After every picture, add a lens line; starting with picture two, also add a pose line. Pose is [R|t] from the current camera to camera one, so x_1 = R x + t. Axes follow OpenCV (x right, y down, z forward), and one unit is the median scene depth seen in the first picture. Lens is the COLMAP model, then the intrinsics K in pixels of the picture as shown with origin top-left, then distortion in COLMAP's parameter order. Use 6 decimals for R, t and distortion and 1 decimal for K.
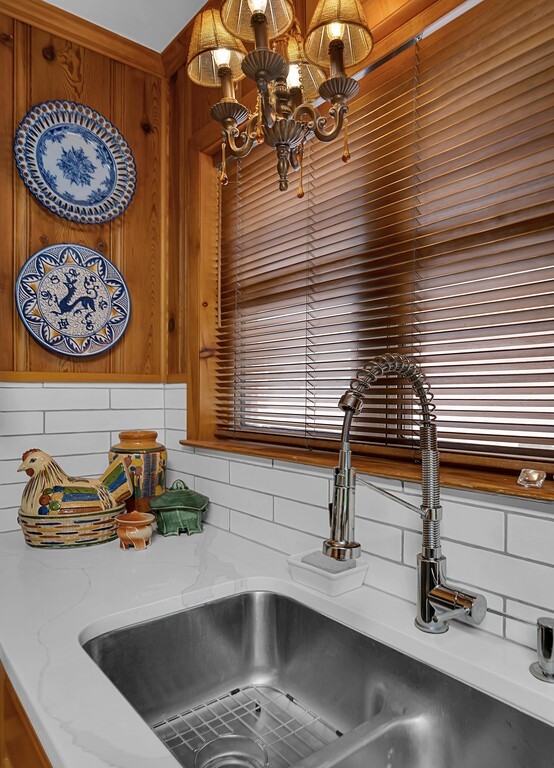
lens RADIAL K [[513.2, 0, 276.3], [0, 513.2, 385.8], [0, 0, 1]] dist [-0.008784, -0.001091]
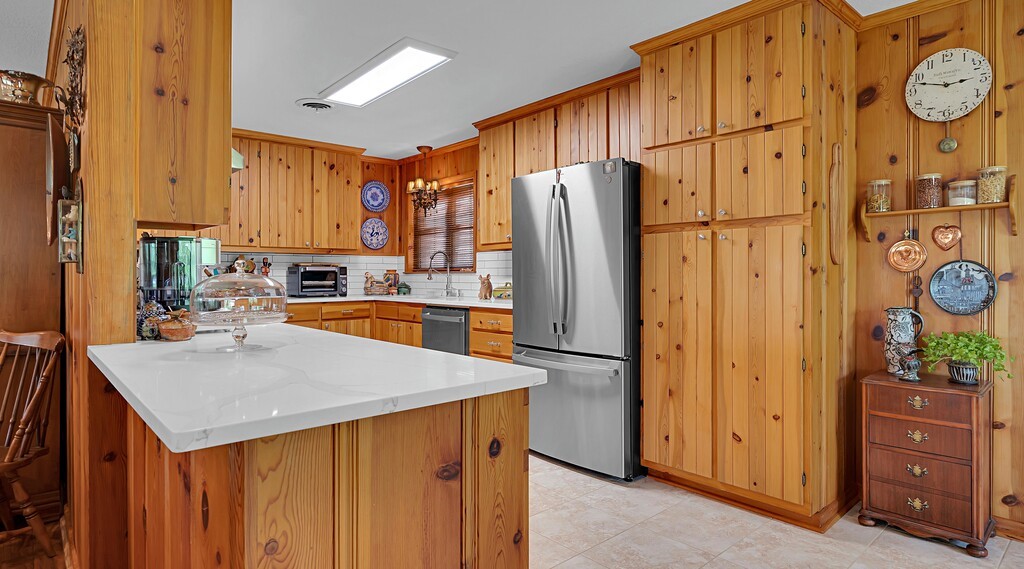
lens RADIAL K [[548.5, 0, 514.5], [0, 548.5, 279.6], [0, 0, 1]] dist [0.002172, 0.000029]
pose [[0.998459, 0.010721, 0.054447, 0.399811], [-0.012246, 0.999540, 0.027761, 0.042374], [-0.054124, -0.028385, 0.998131, -2.983990]]
